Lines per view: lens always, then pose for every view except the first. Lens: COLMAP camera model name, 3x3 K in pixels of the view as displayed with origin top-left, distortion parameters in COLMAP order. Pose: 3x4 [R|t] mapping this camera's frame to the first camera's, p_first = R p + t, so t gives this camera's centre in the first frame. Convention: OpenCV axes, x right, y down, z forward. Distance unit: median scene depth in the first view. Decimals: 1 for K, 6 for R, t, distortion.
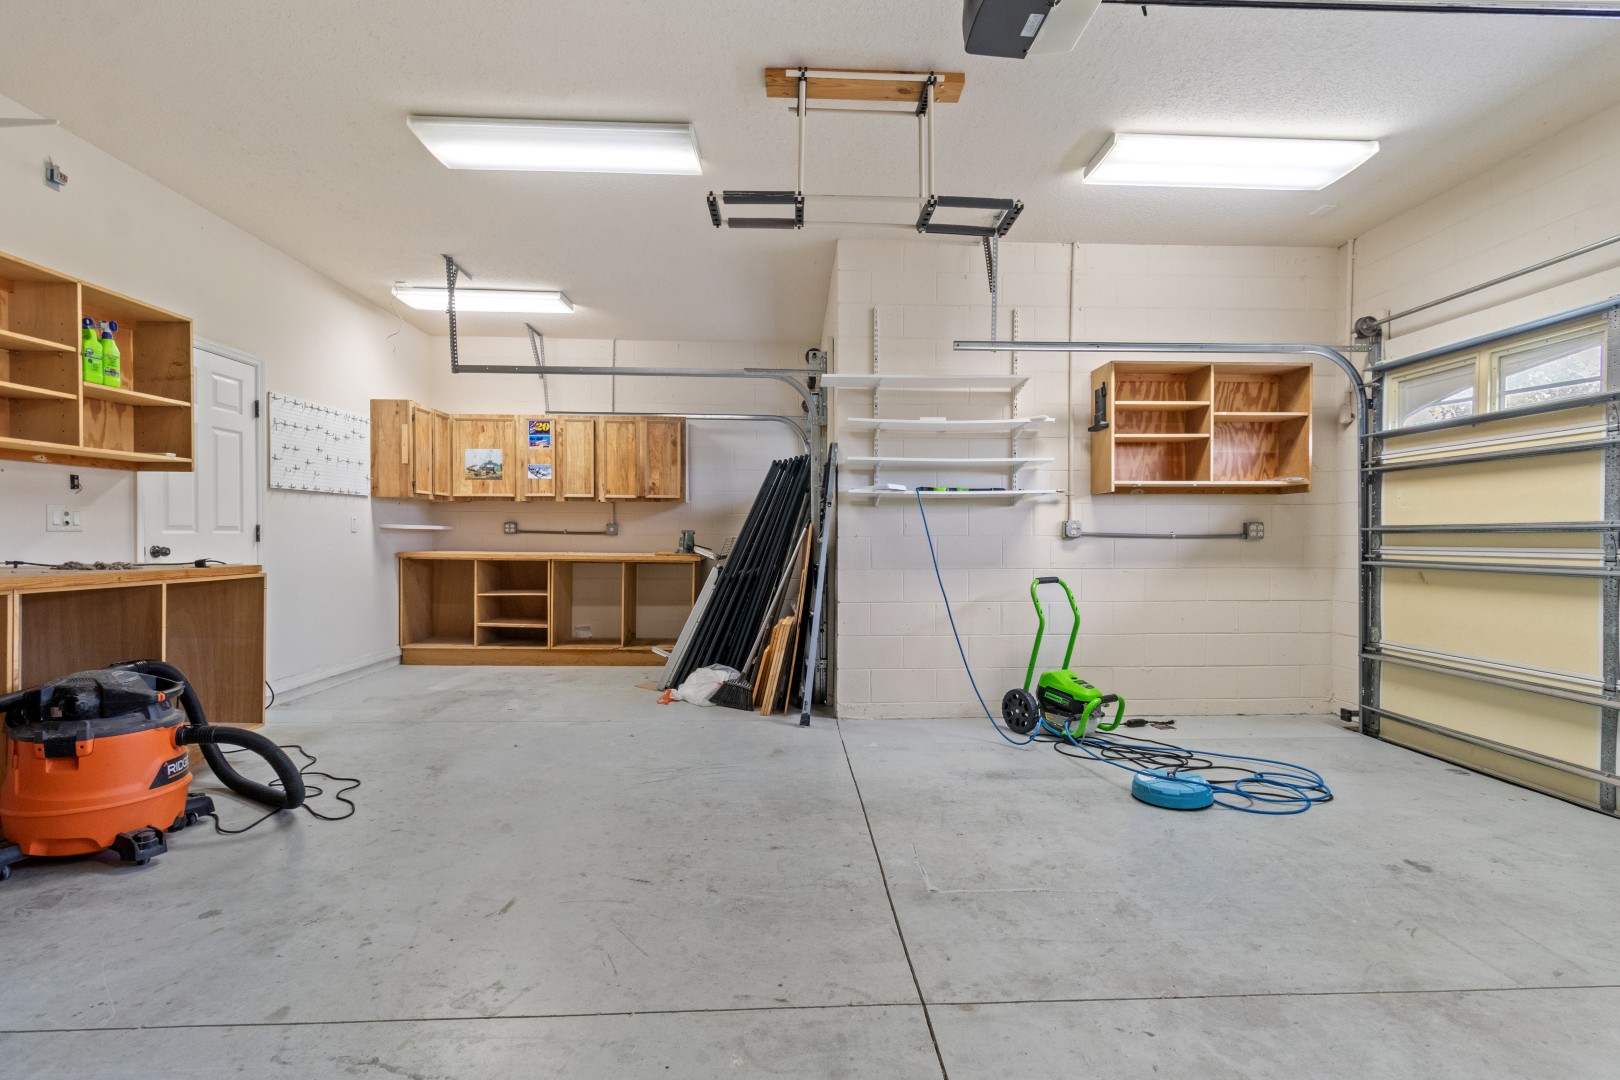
lens RADIAL K [[759.3, 0, 824.7], [0, 759.3, 543.0], [0, 0, 1]] dist [0.002002, 0.000697]
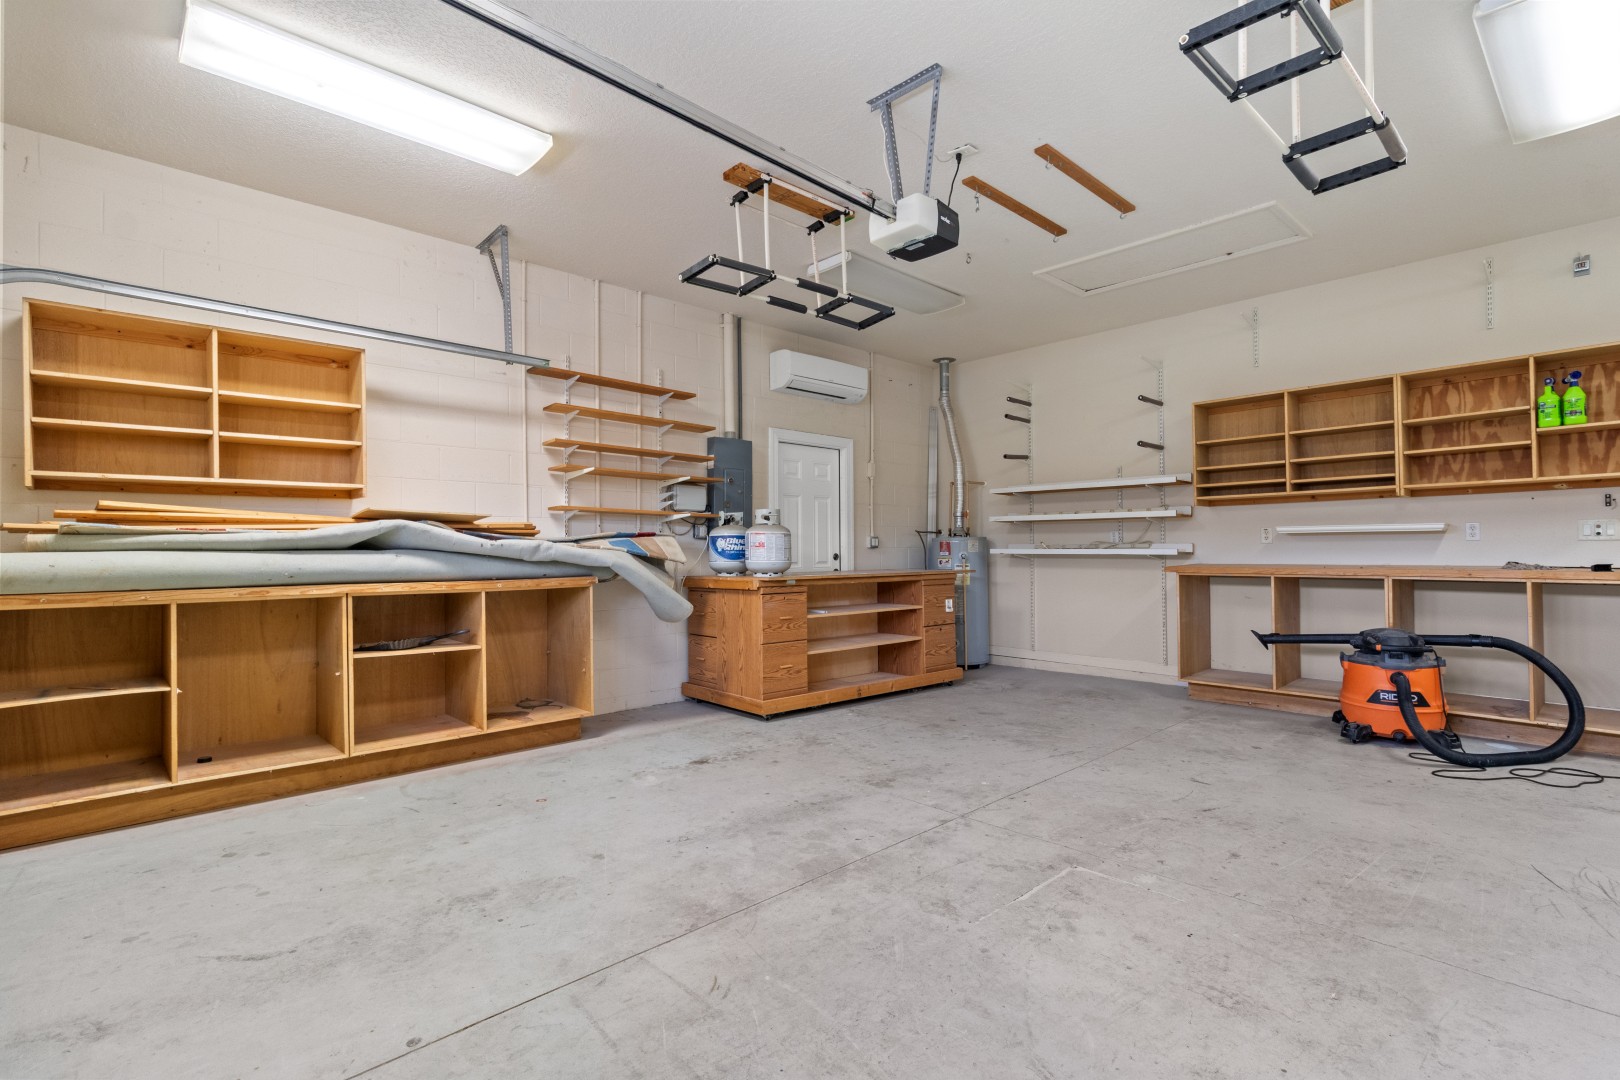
lens RADIAL K [[759.3, 0, 809.2], [0, 759.3, 543.5], [0, 0, 1]] dist [0.002002, 0.000697]
pose [[-0.766955, -0.002013, -0.641698, 1.074362], [0.000011, 0.999995, -0.003151, -0.008122], [0.641701, -0.002424, -0.766951, 1.497700]]
